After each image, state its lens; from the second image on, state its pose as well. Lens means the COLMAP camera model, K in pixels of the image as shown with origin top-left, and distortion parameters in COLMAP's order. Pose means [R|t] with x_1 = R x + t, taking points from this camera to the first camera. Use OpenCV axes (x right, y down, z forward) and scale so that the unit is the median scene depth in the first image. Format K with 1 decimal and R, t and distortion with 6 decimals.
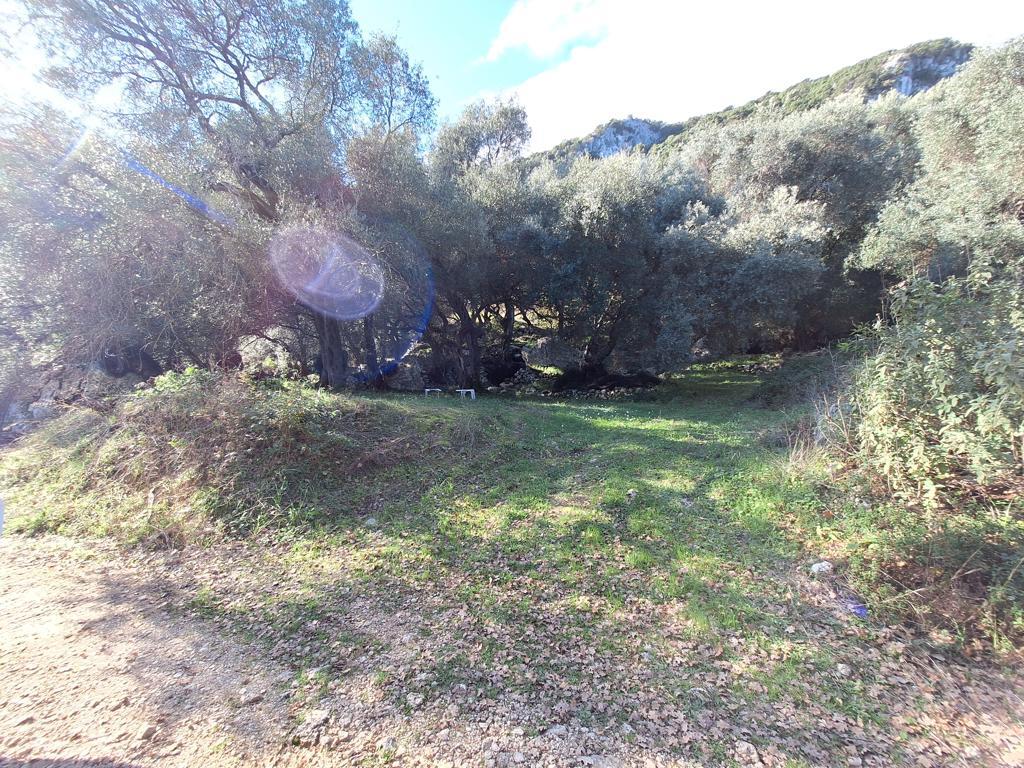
lens RADIAL K [[408.4, 0, 515.0], [0, 408.4, 387.4], [0, 0, 1]] dist [-0.002262, 0.000117]
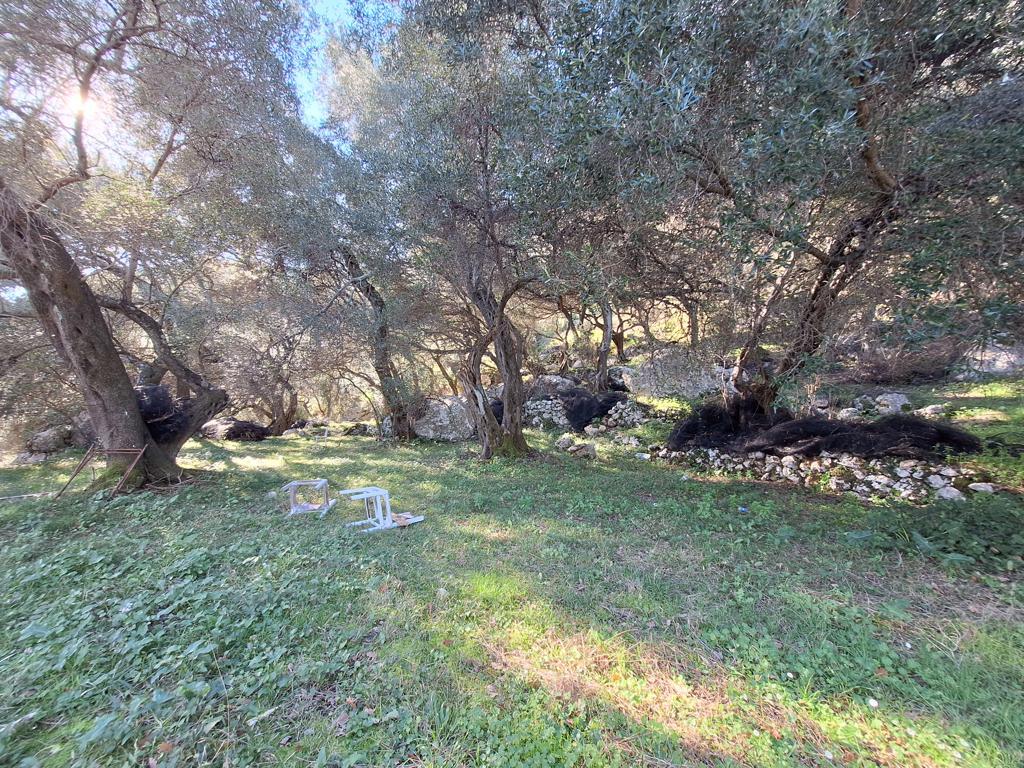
lens RADIAL K [[408.4, 0, 512.2], [0, 408.4, 387.0], [0, 0, 1]] dist [-0.002262, 0.000117]
pose [[0.945453, -0.033647, -0.324016, 0.069073], [0.012160, 0.997603, -0.068113, -0.031987], [0.325532, 0.060458, 0.943596, 0.401361]]
